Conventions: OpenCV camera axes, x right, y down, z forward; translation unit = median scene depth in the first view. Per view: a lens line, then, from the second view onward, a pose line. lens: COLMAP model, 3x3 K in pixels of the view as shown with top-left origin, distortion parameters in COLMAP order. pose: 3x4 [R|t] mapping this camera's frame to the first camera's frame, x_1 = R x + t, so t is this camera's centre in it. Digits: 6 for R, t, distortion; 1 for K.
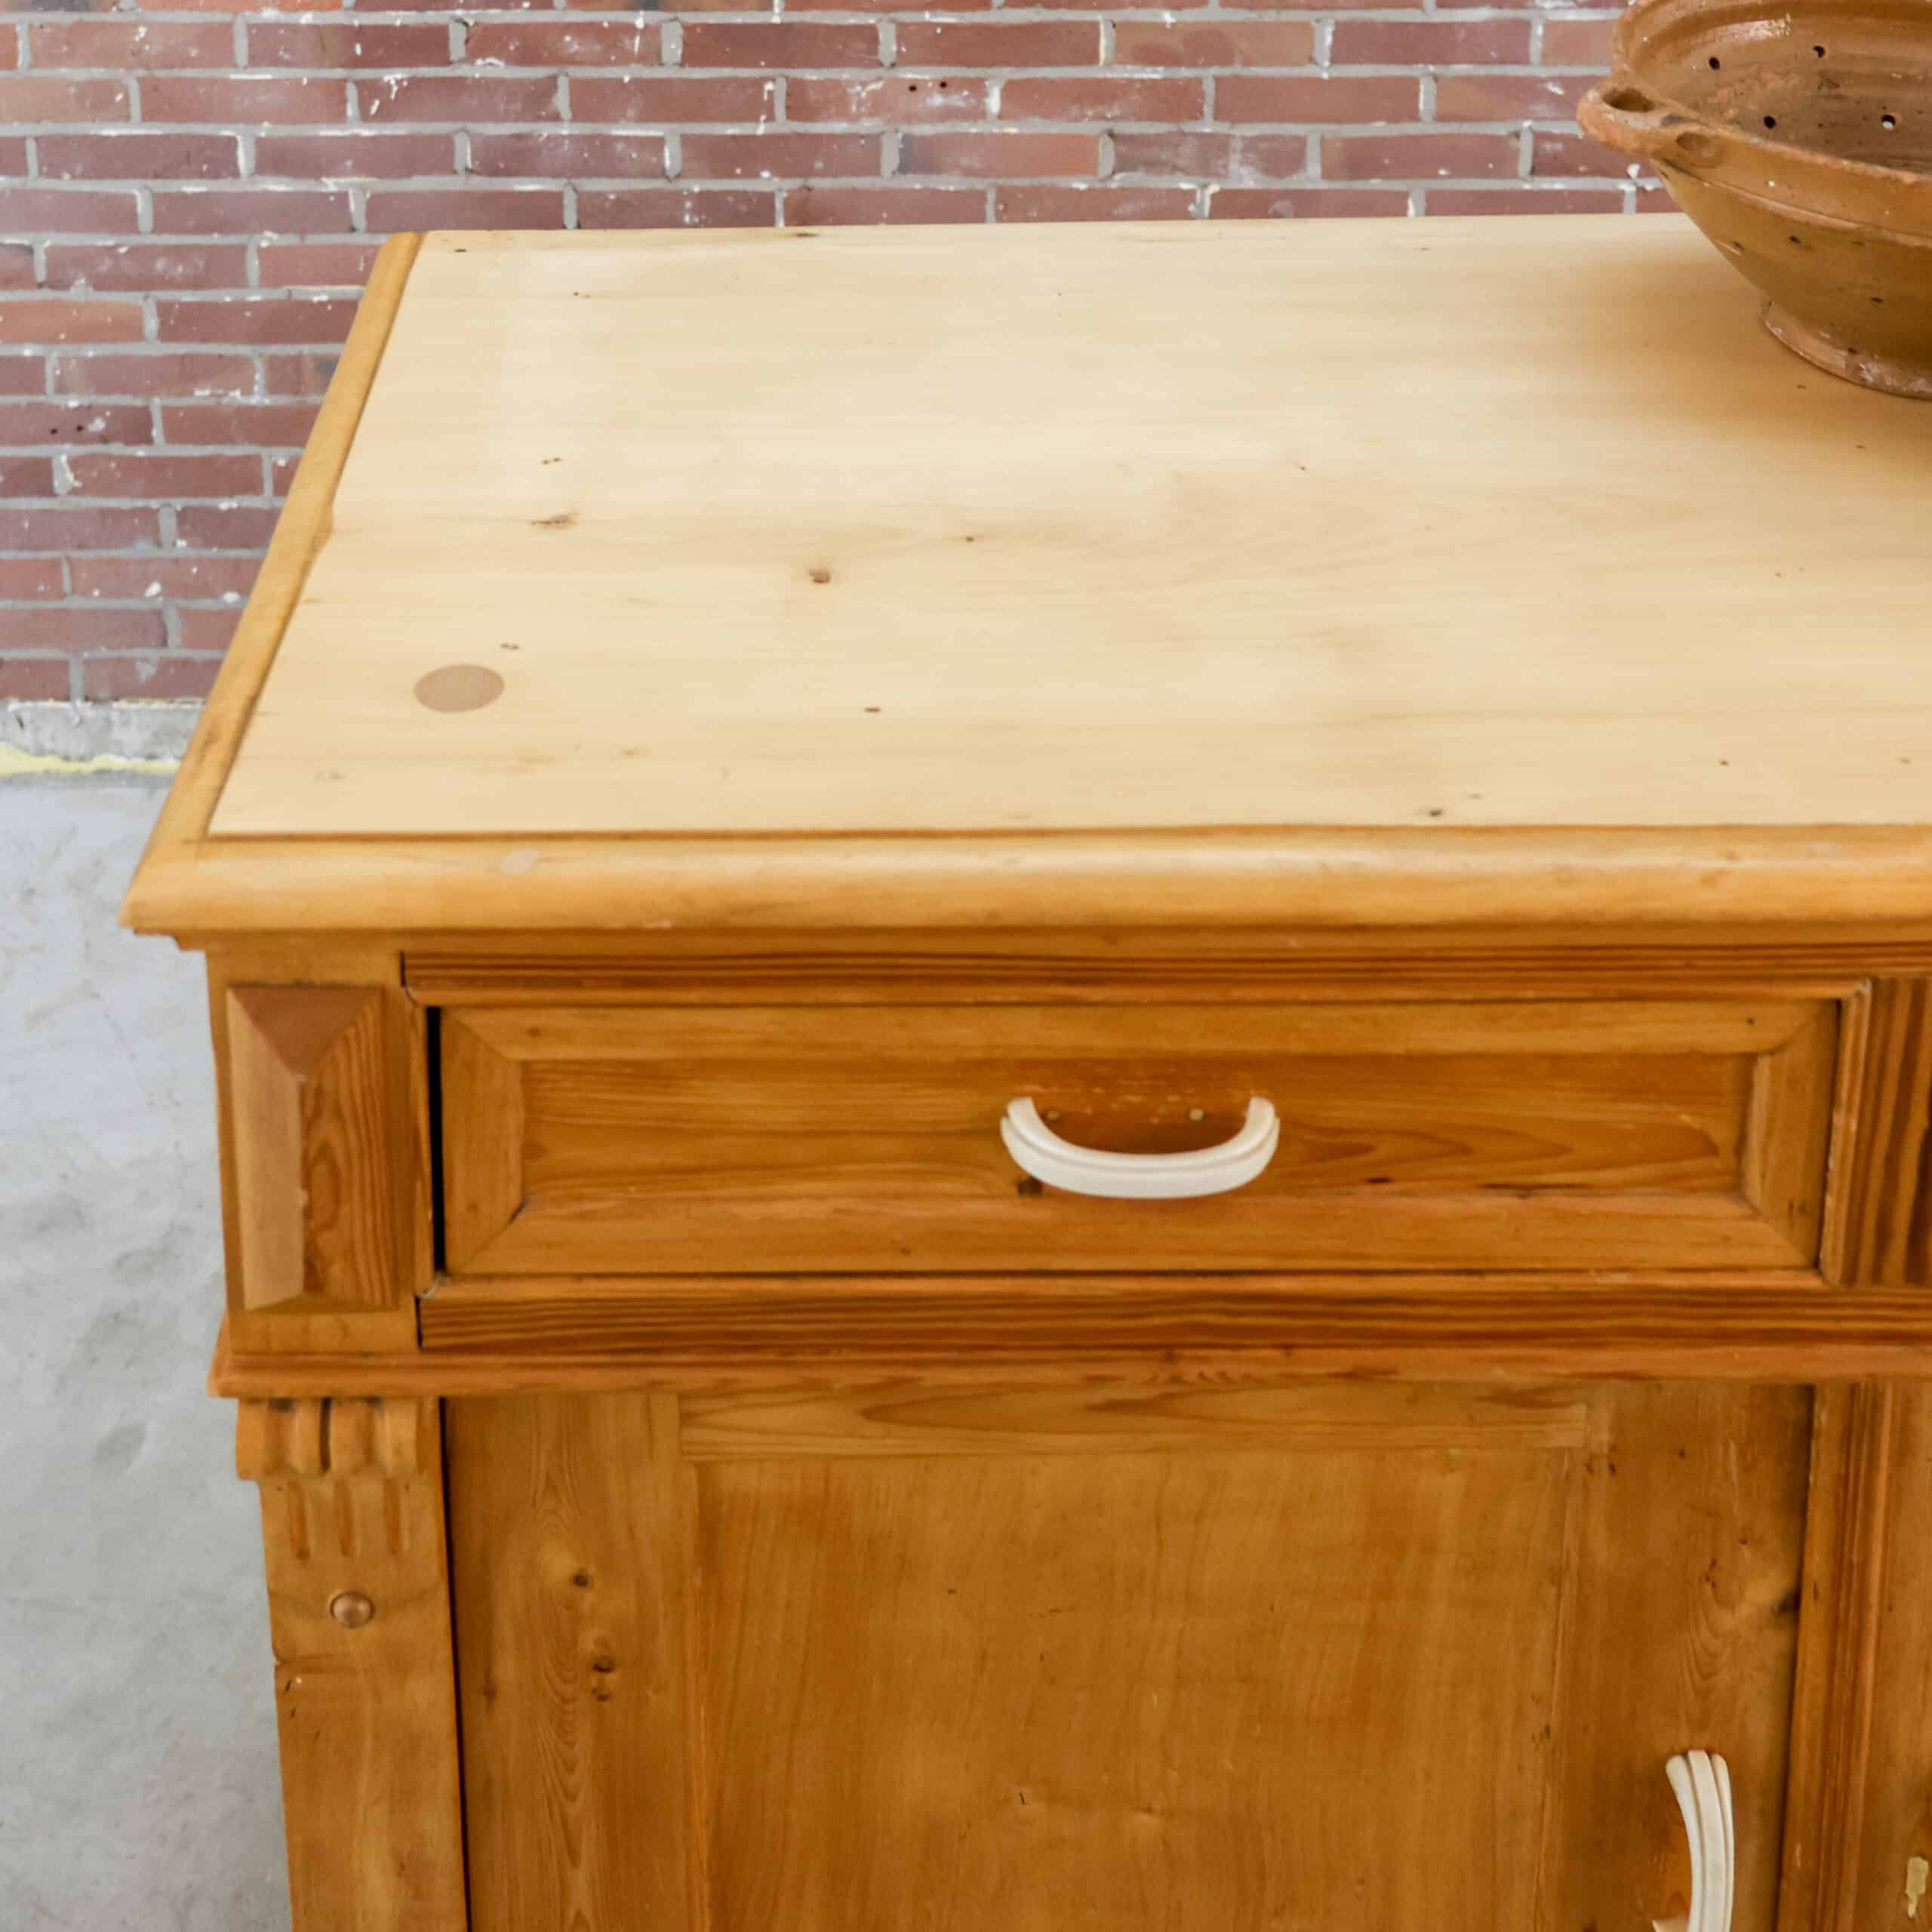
lens RADIAL K [[2926.7, 0, 966.9], [0, 2926.7, 916.2], [0, 0, 1]] dist [0.010496, 0.245437]
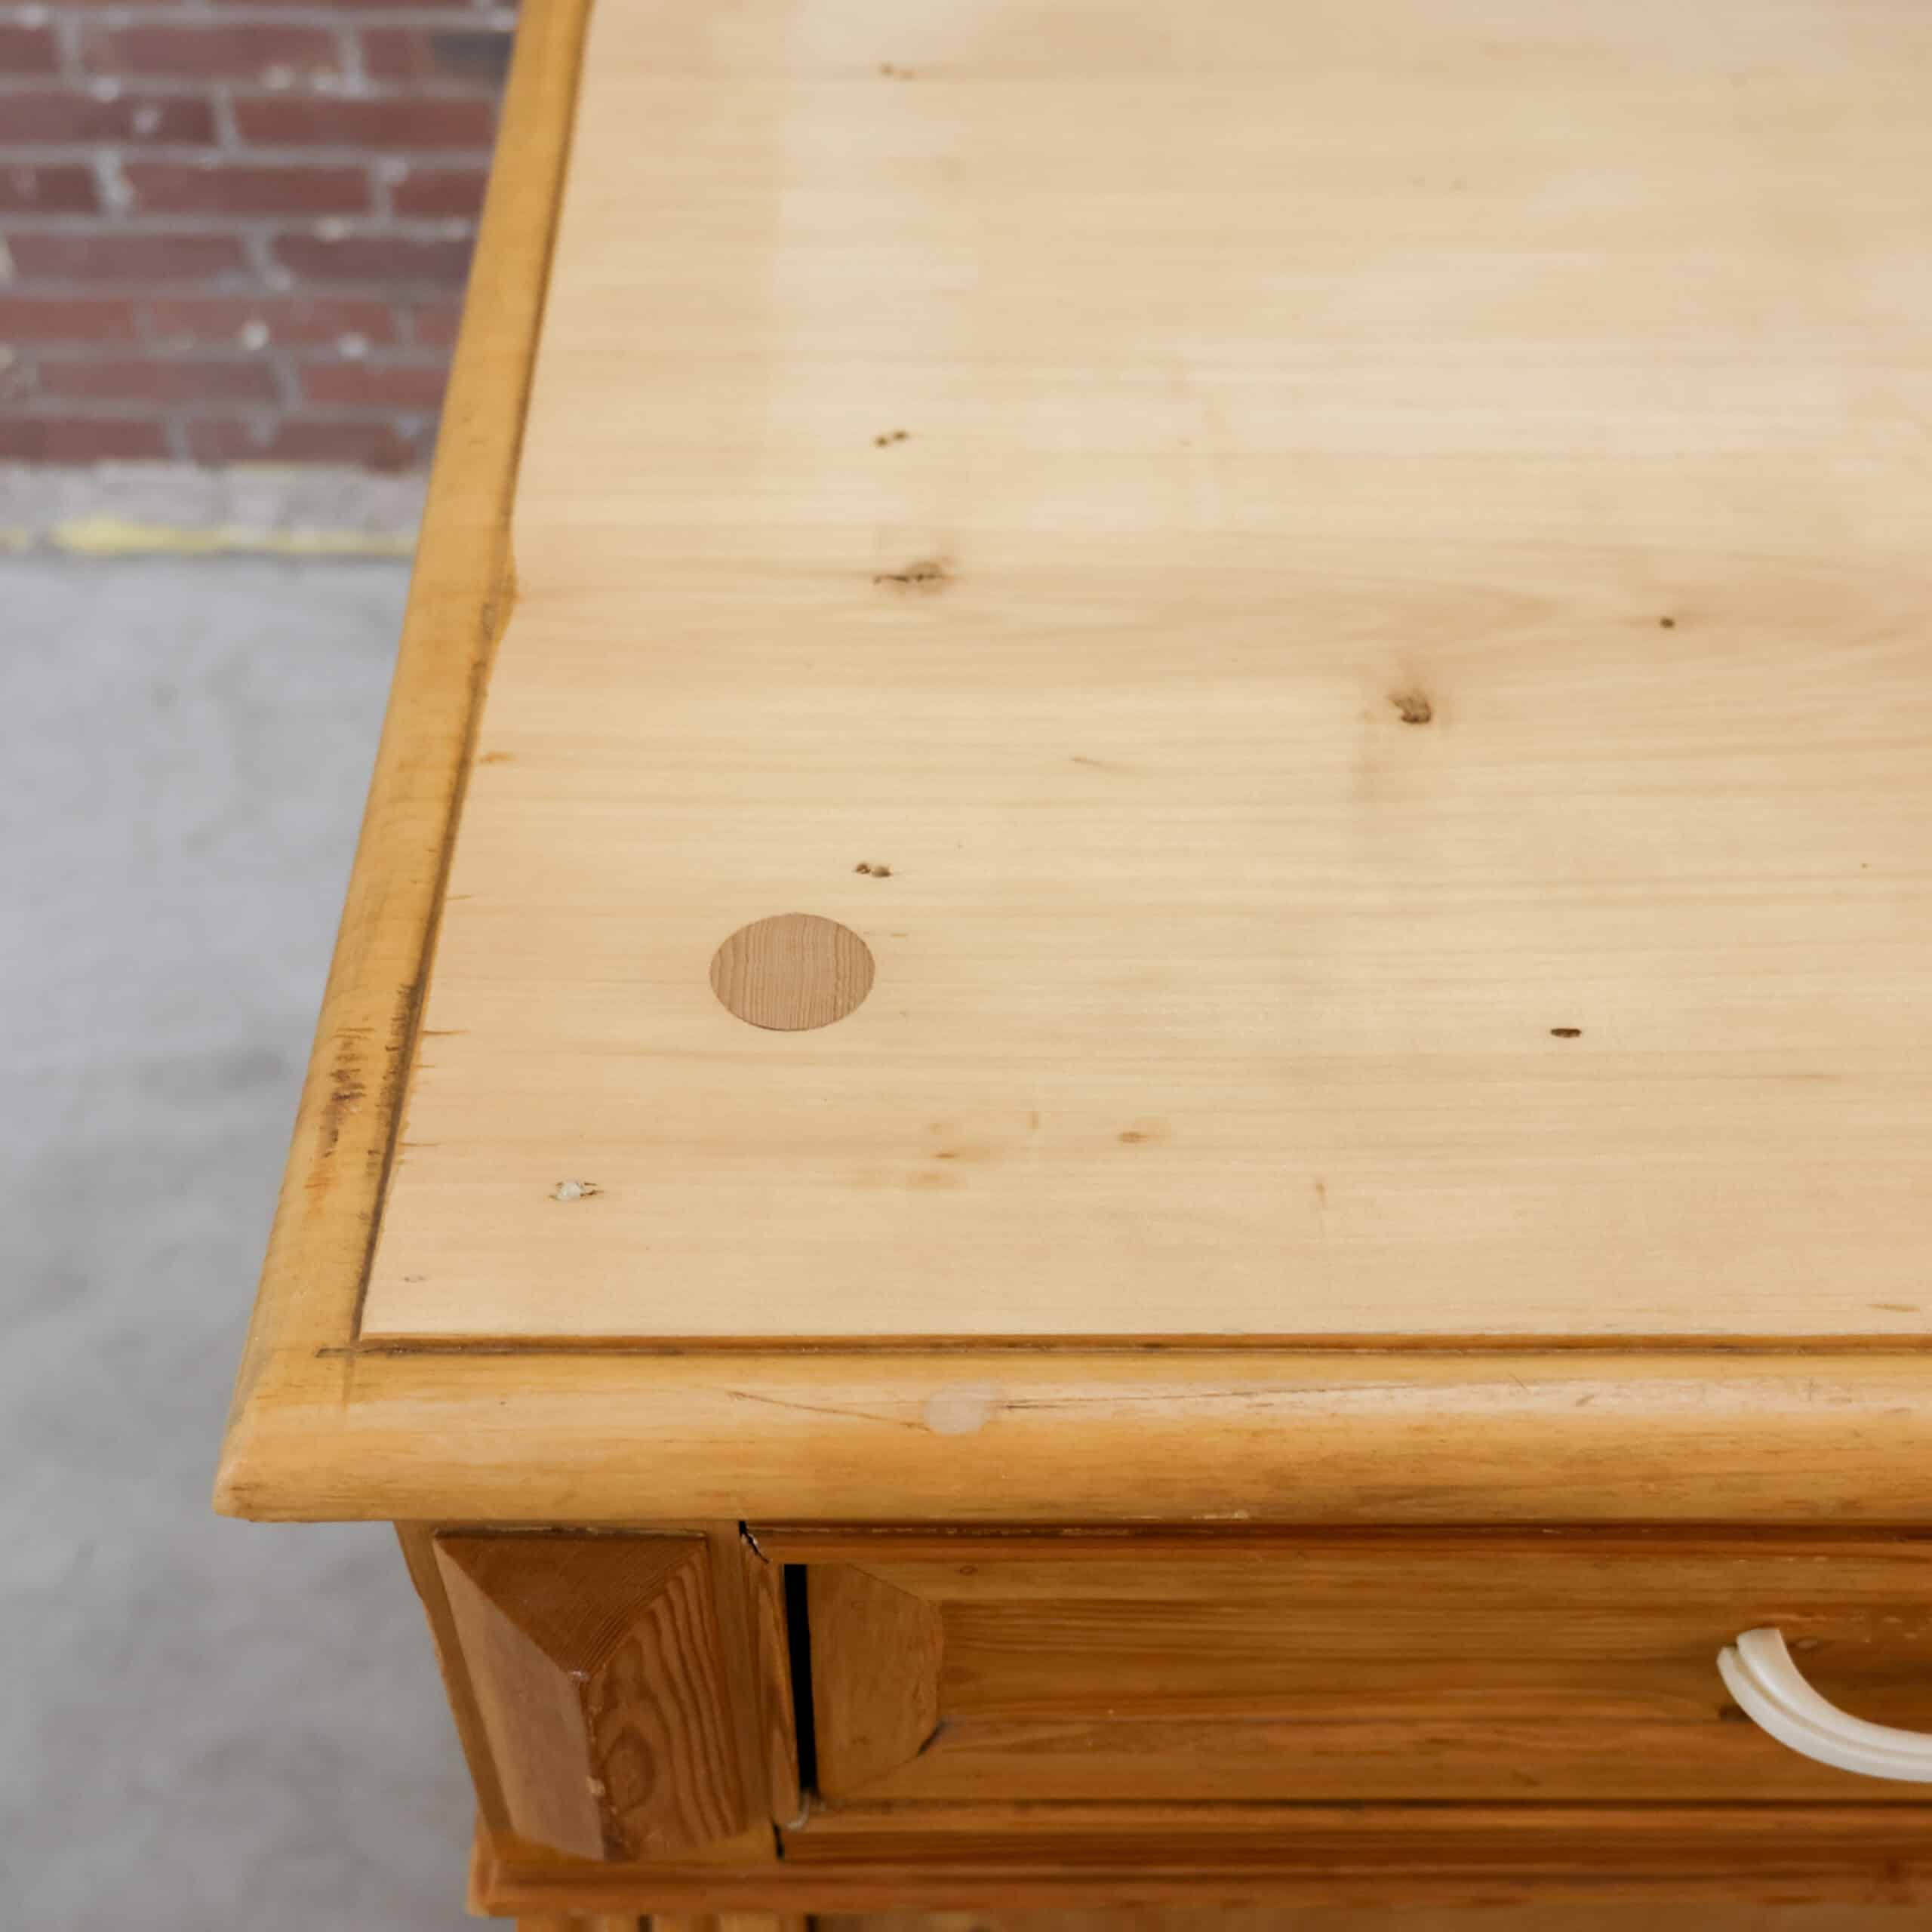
lens RADIAL K [[1899.9, 0, 1039.0], [0, 1899.9, 965.7], [0, 0, 1]] dist [0.011646, 0.003832]
pose [[0.997924, -0.029120, 0.057443, -0.149206], [0.006823, 0.934725, 0.355307, -0.207070], [-0.064040, -0.354178, 0.932983, 0.671248]]
